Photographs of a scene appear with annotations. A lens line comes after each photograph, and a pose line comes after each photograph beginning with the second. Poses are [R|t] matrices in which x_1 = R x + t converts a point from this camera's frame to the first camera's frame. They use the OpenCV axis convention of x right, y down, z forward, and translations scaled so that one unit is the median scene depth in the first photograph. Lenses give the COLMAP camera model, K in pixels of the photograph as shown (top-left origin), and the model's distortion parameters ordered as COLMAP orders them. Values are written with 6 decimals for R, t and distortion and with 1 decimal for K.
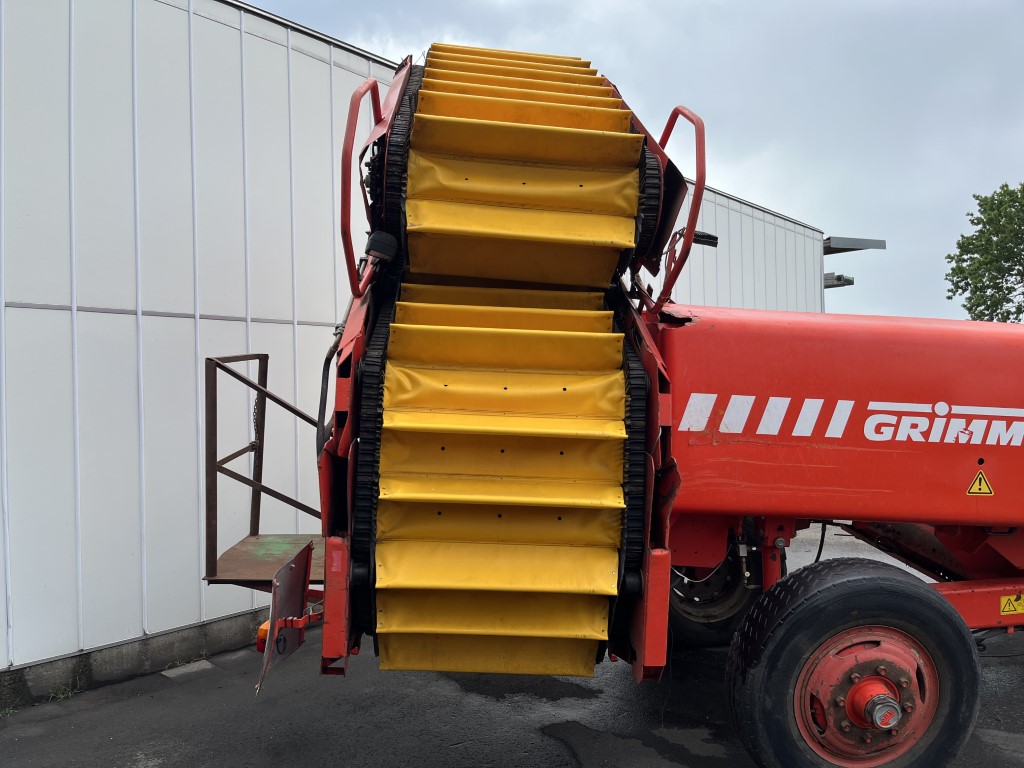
lens RADIAL K [[776.3, 0, 506.1], [0, 776.3, 388.9], [0, 0, 1]] dist [0.048299, -0.049944]
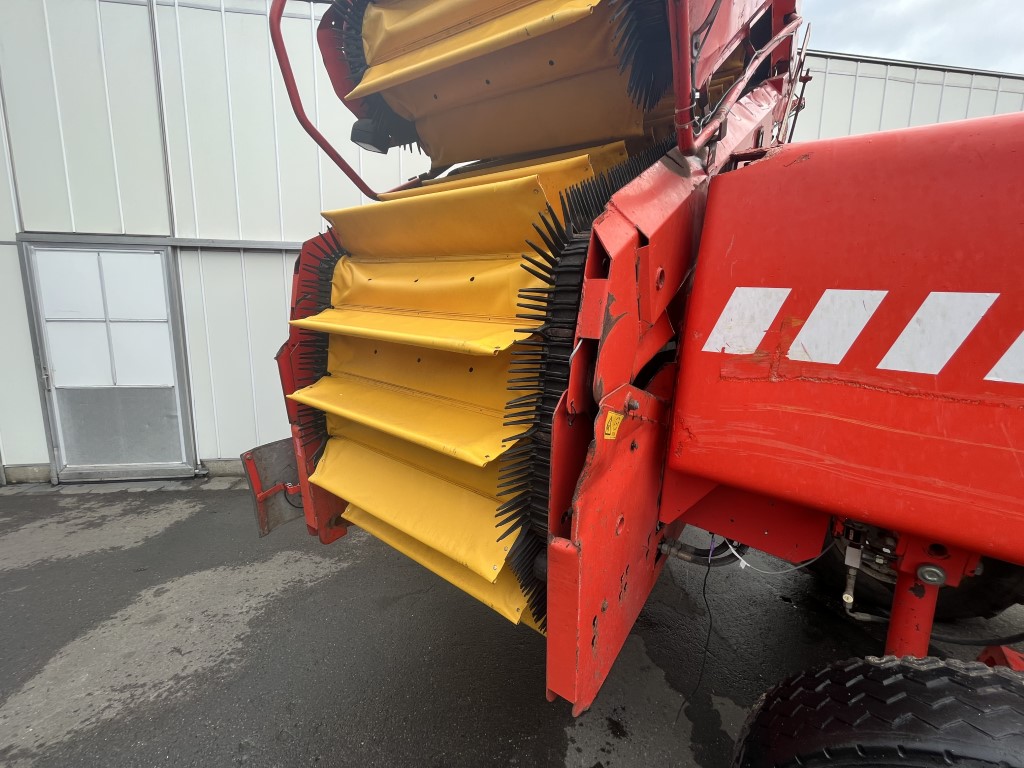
lens RADIAL K [[410.9, 0, 514.3], [0, 410.9, 385.7], [0, 0, 1]] dist [-0.002539, 0.000309]
pose [[0.764157, 0.120722, -0.633633, 0.313550], [-0.018776, 0.986077, 0.165228, 0.030010], [0.644757, -0.114363, 0.755784, 0.658500]]
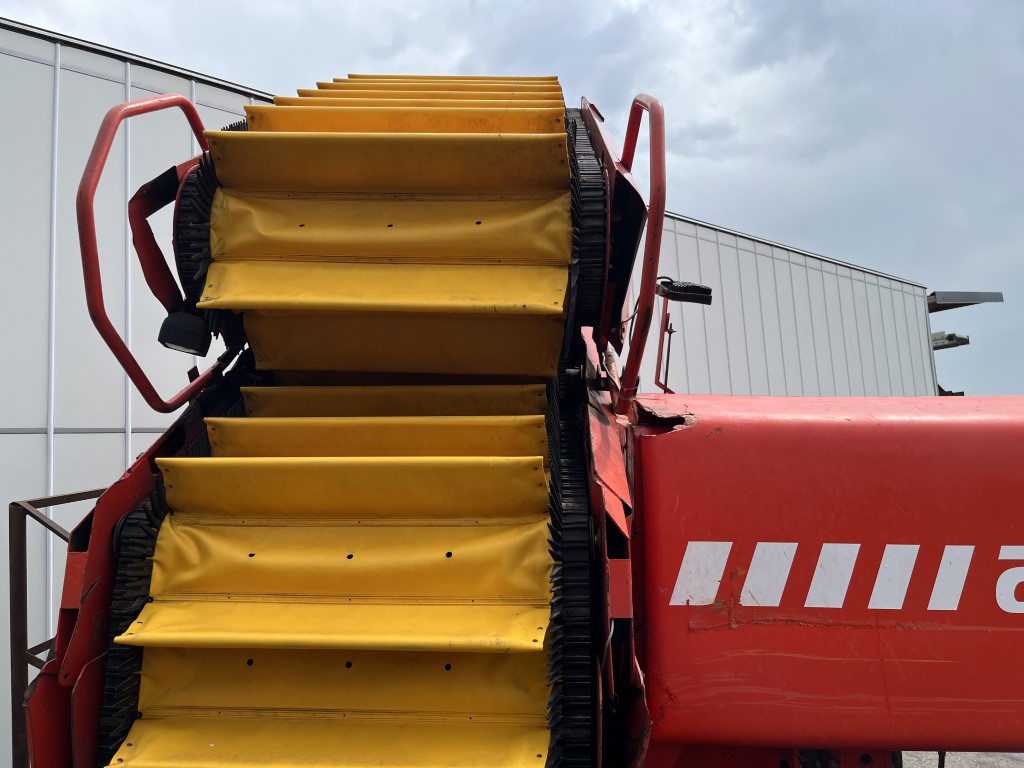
lens RADIAL K [[776.3, 0, 505.3], [0, 776.3, 387.1], [0, 0, 1]] dist [0.048299, -0.049944]
pose [[0.991114, -0.051876, -0.122481, 0.176836], [0.038695, 0.993436, -0.107643, -0.054626], [0.127261, 0.101947, 0.986616, 0.364909]]
